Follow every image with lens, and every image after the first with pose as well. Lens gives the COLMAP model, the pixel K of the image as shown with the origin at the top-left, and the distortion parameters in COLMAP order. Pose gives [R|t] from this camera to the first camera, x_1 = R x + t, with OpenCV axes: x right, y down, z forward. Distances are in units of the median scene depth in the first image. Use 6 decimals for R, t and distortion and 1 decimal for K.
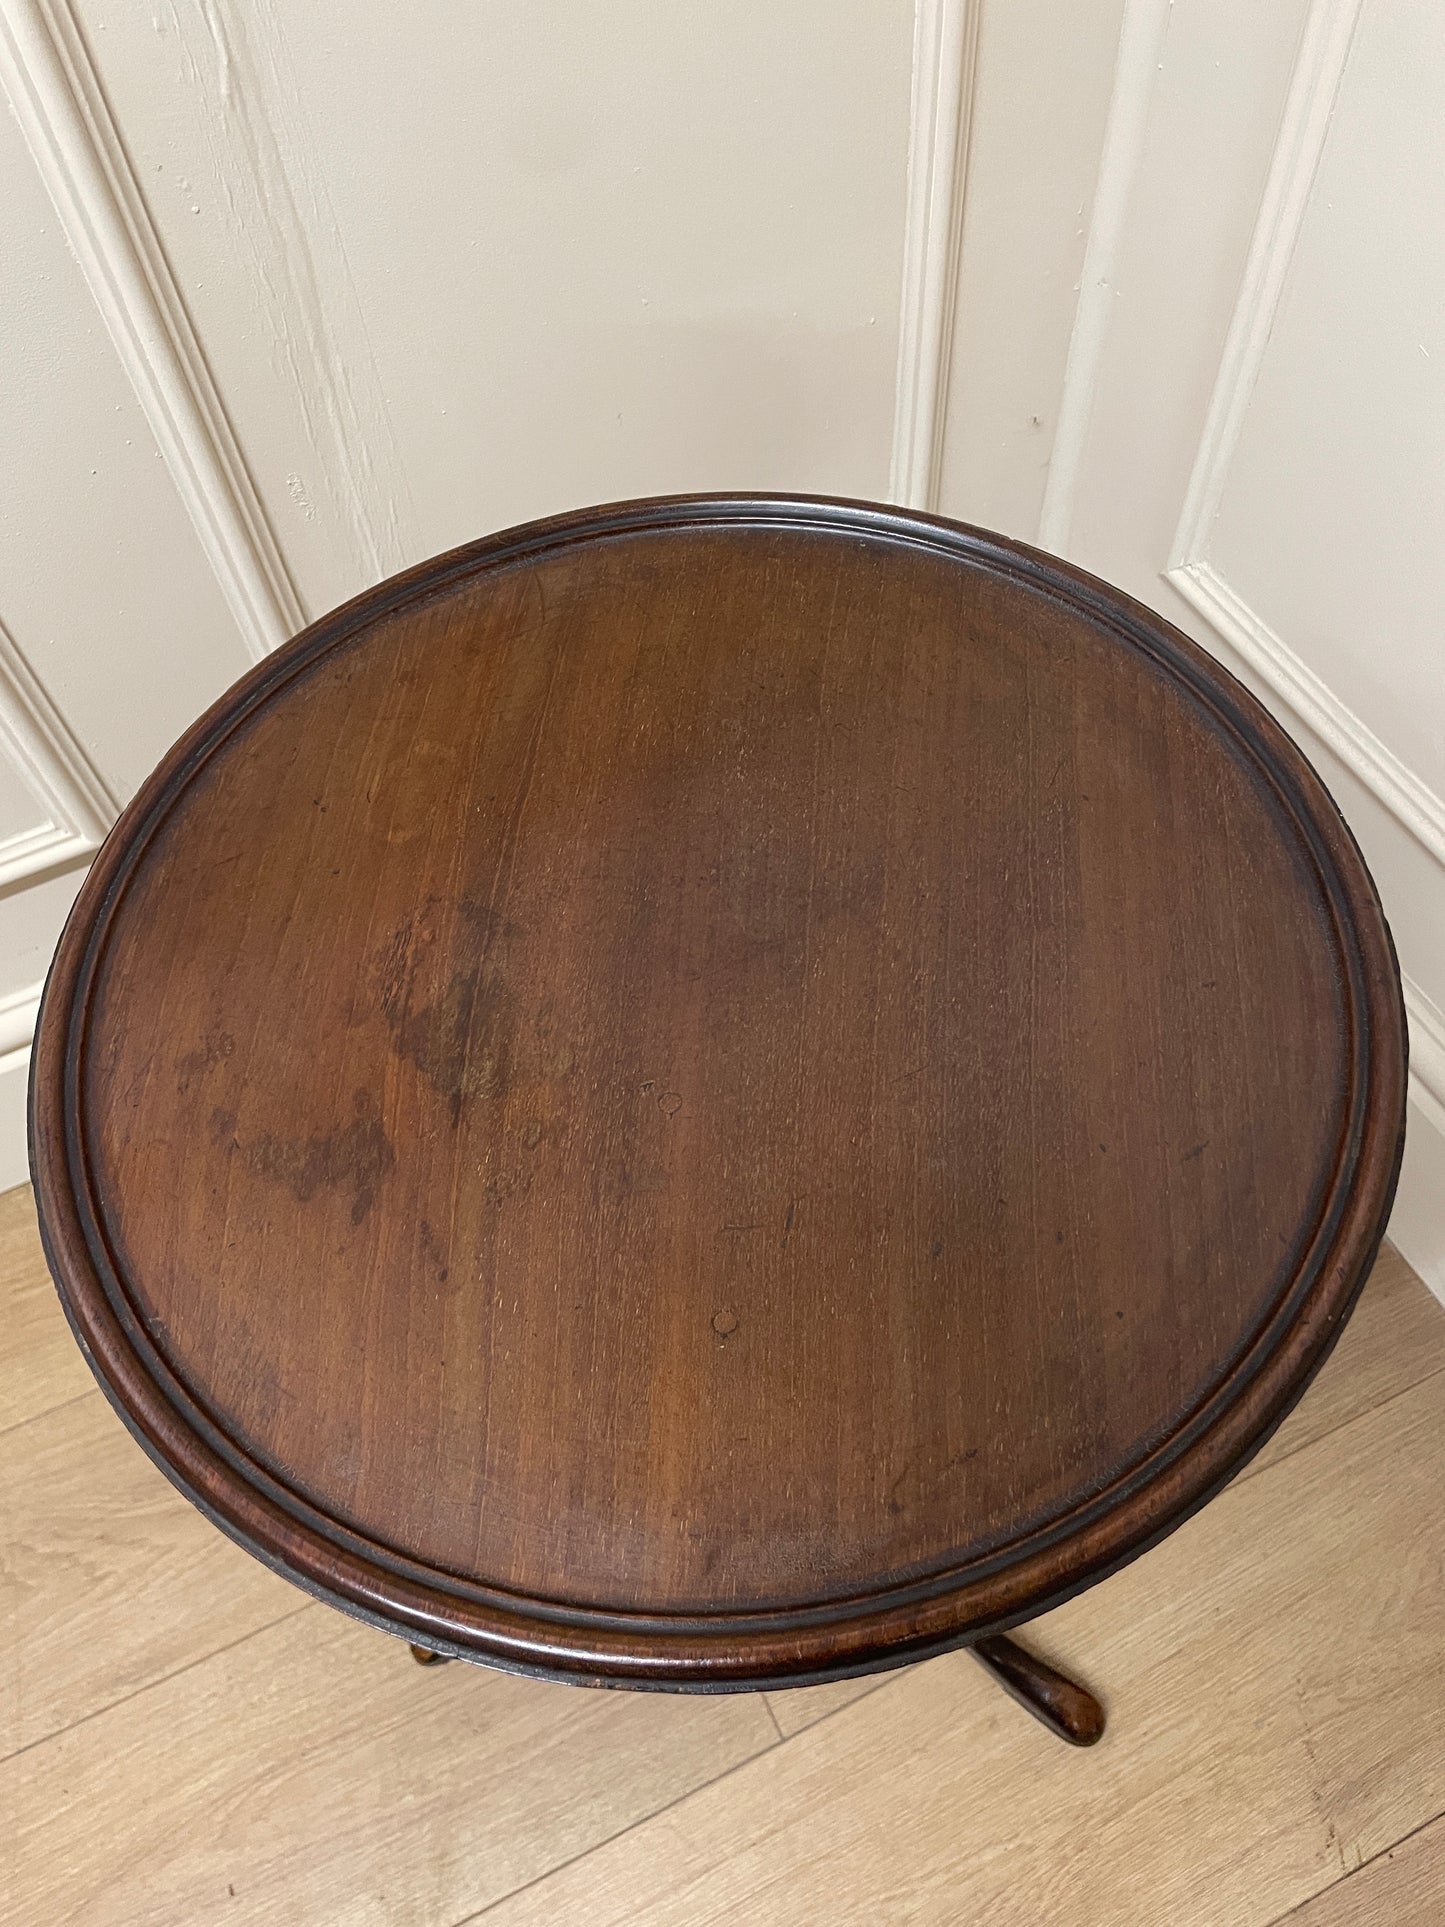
lens RADIAL K [[1474.7, 0, 713.9], [0, 1474.7, 959.7], [0, 0, 1]] dist [0.065119, -0.104464]
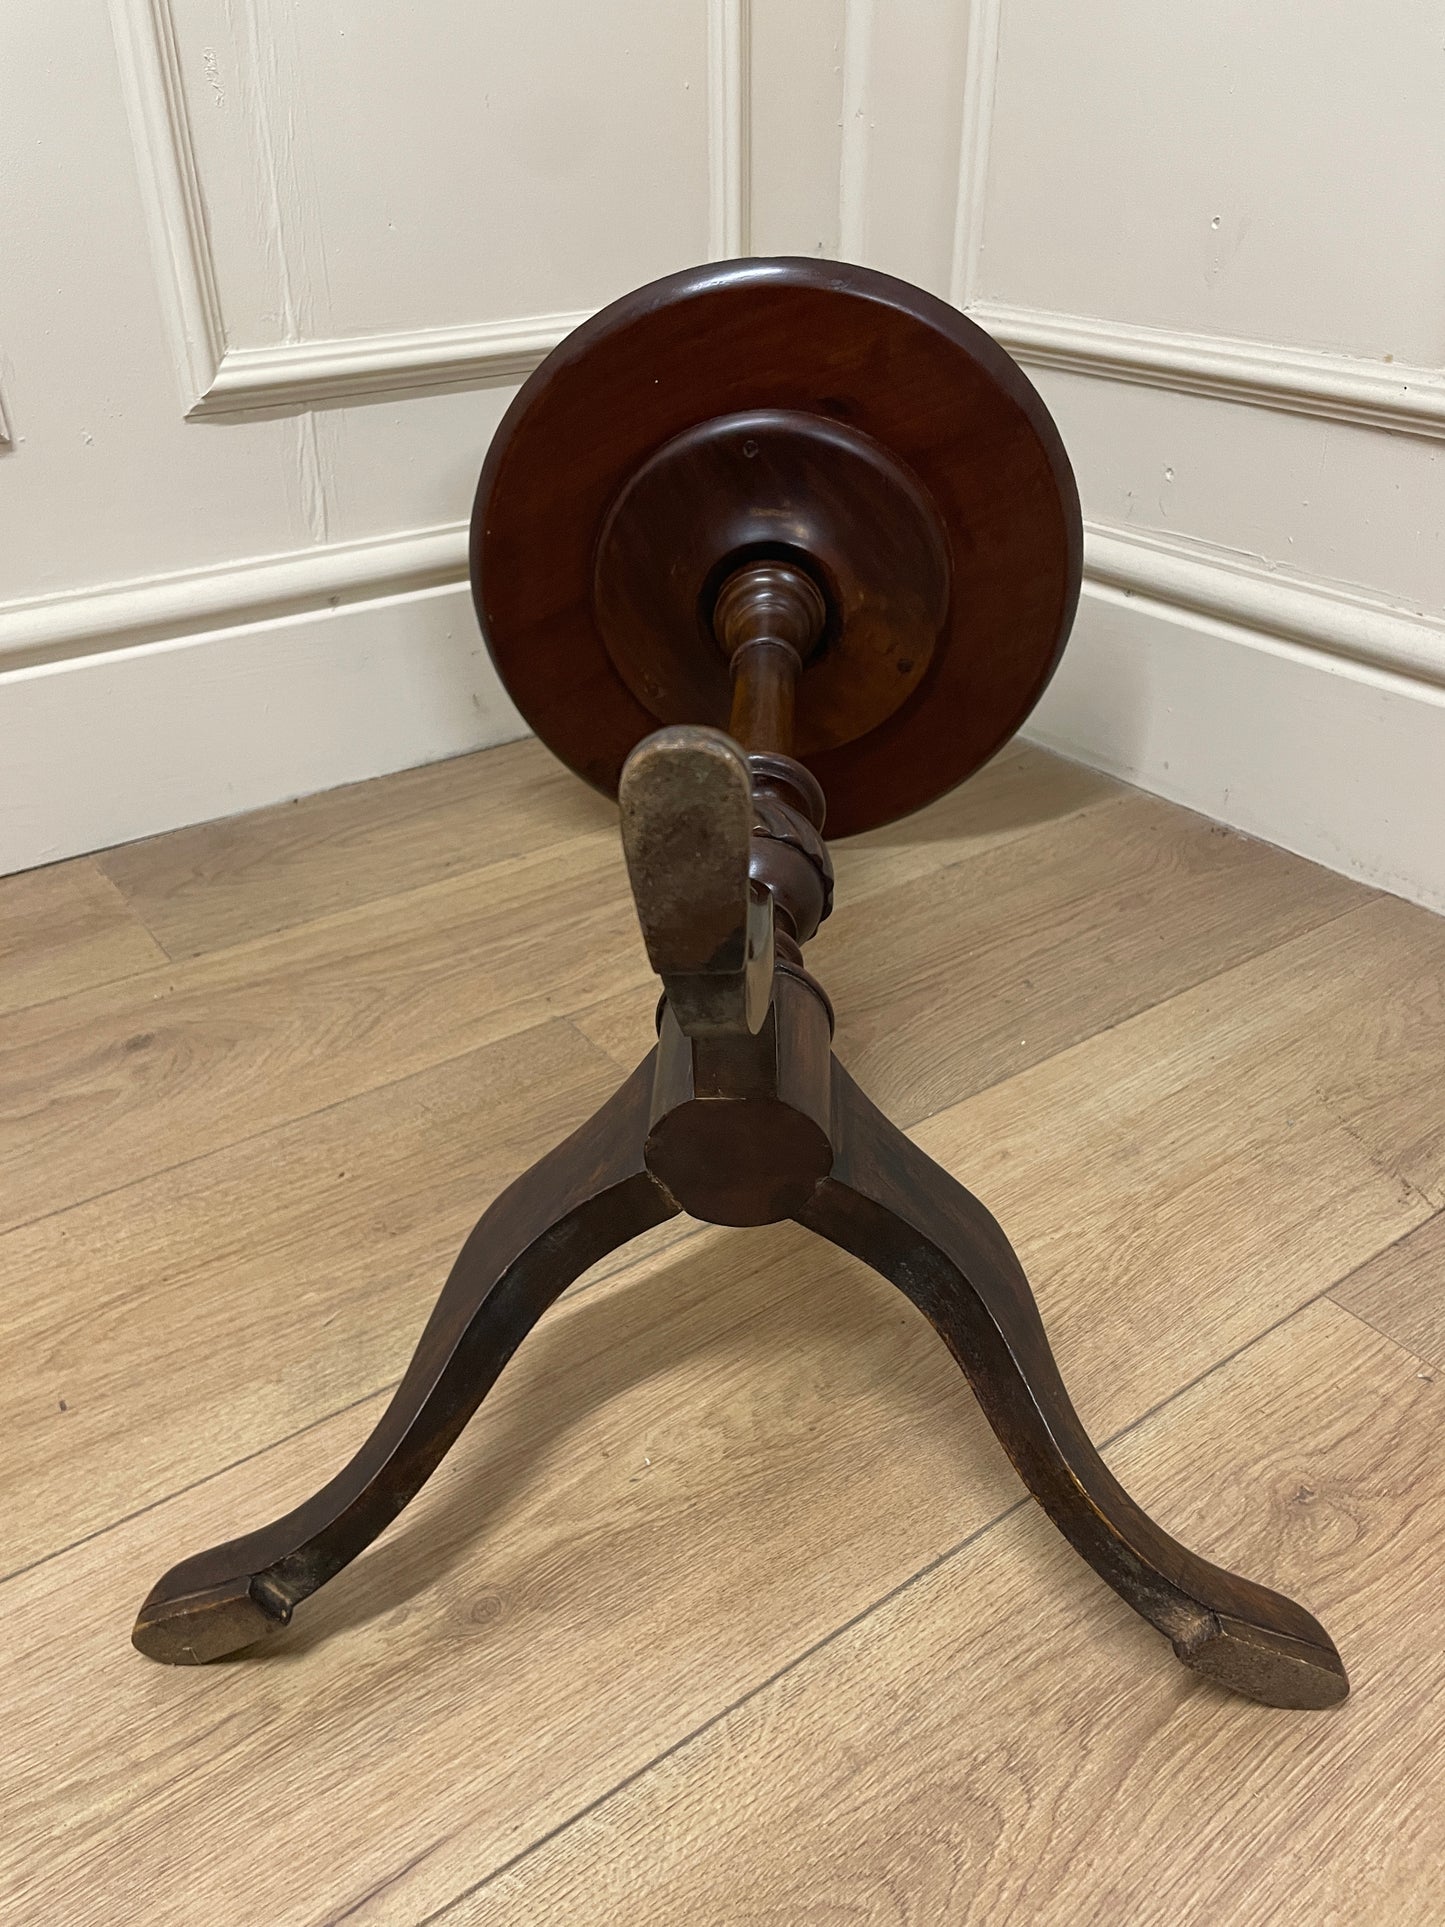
lens RADIAL K [[1474.7, 0, 712.7], [0, 1474.7, 1005.8], [0, 0, 1]] dist [0.065119, -0.104464]
pose [[0.984171, -0.053017, 0.169106, -0.135652], [0.118758, 0.905563, -0.407250, 0.856969], [-0.131545, 0.420886, 0.897525, 0.239104]]
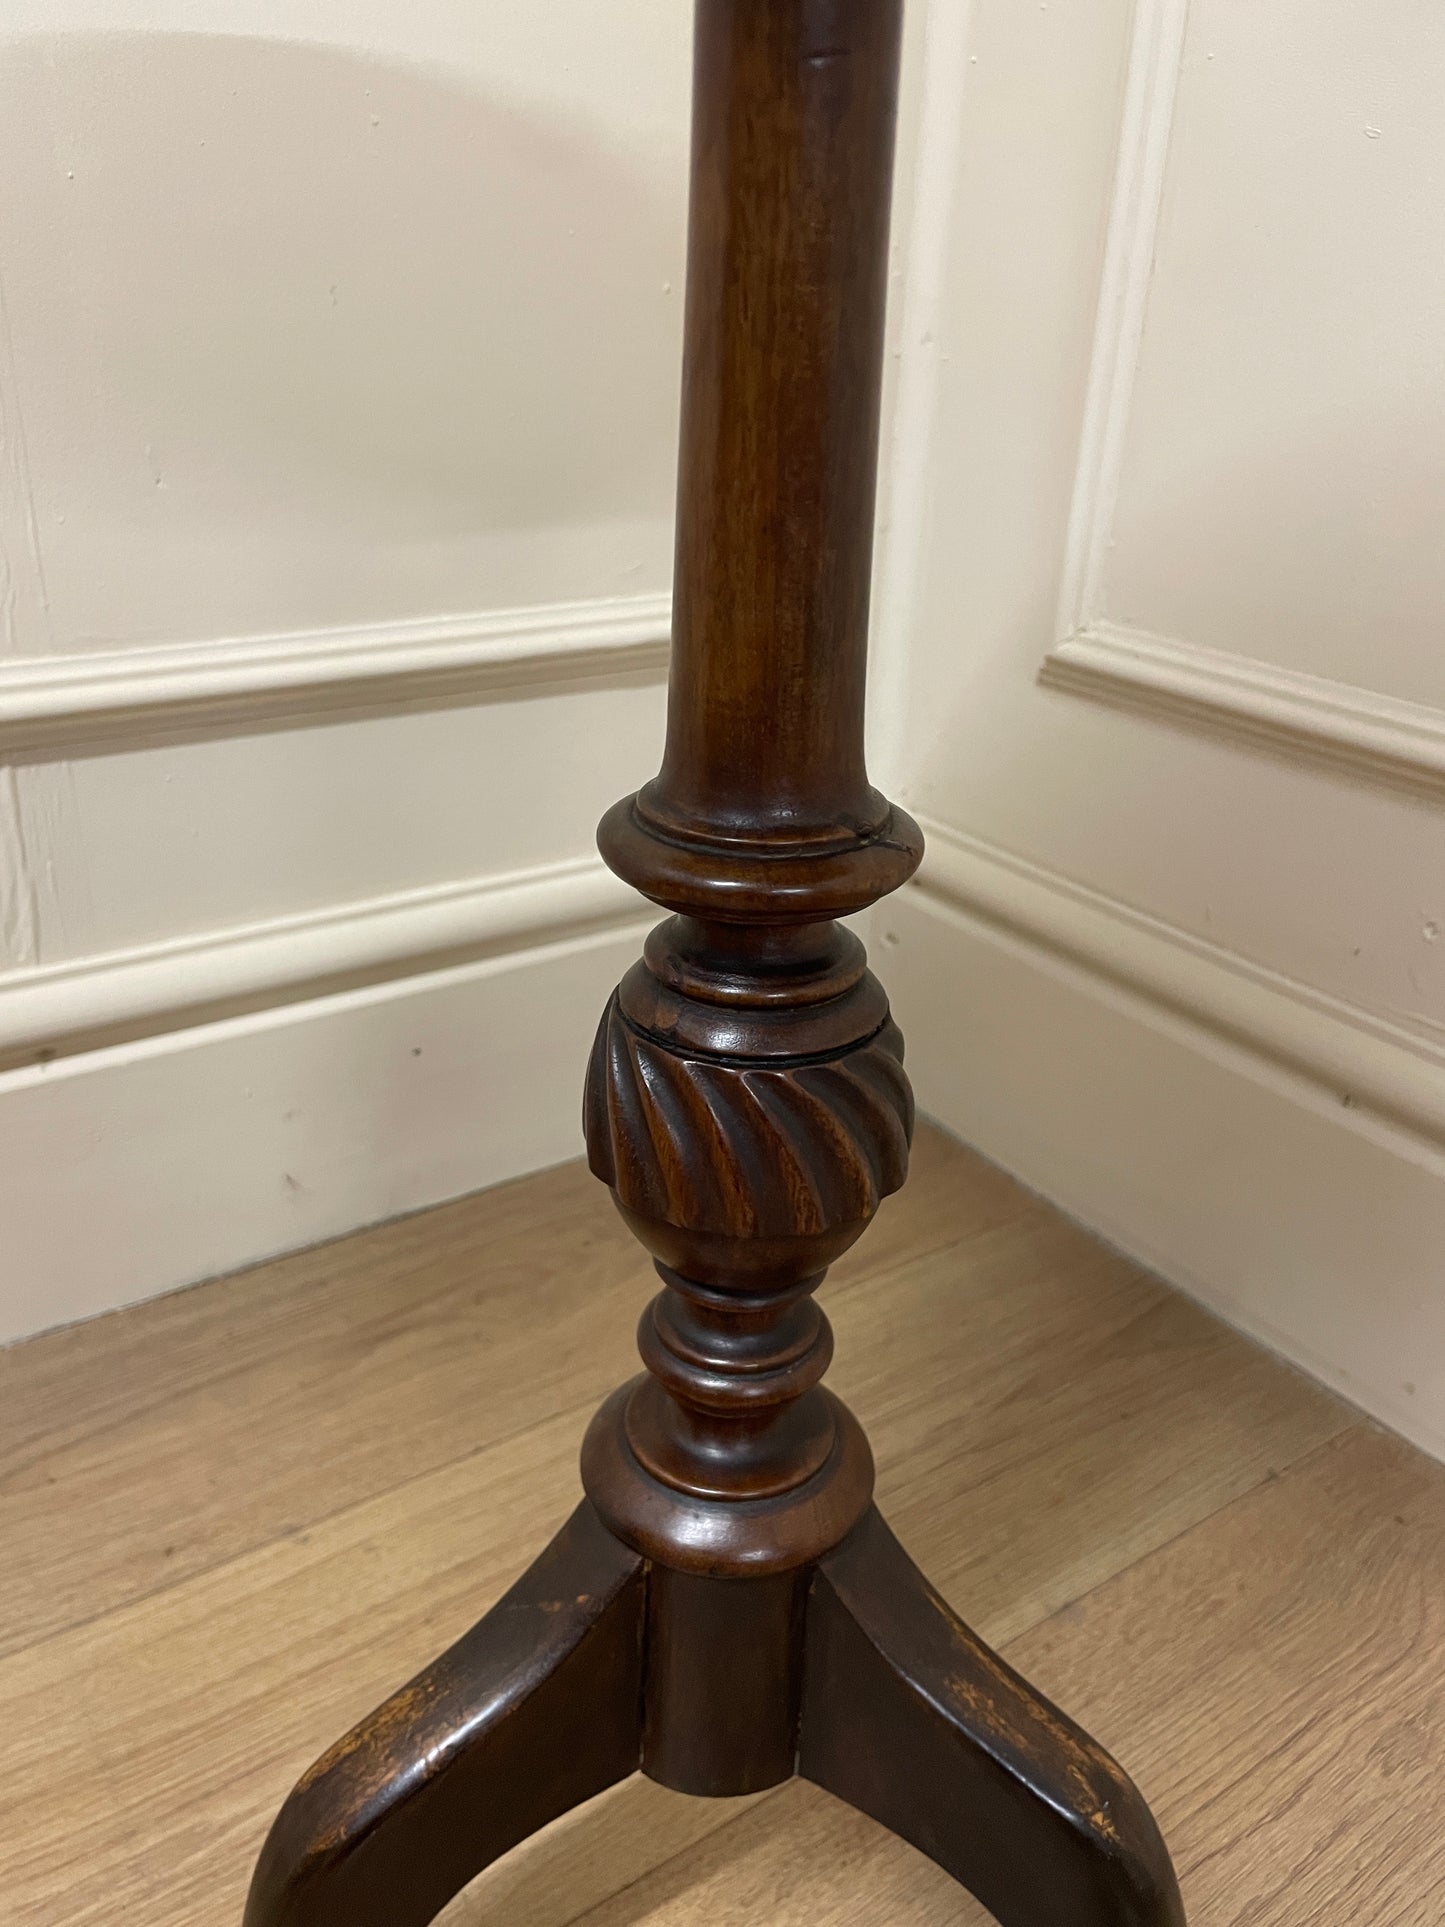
lens RADIAL K [[1474.7, 0, 710.5], [0, 1474.7, 993.2], [0, 0, 1]] dist [0.065119, -0.104464]
pose [[0.985569, 0.012848, 0.168786, 0.000101], [0.075104, 0.860409, -0.504039, 0.335888], [-0.151700, 0.509442, 0.847028, 0.577718]]
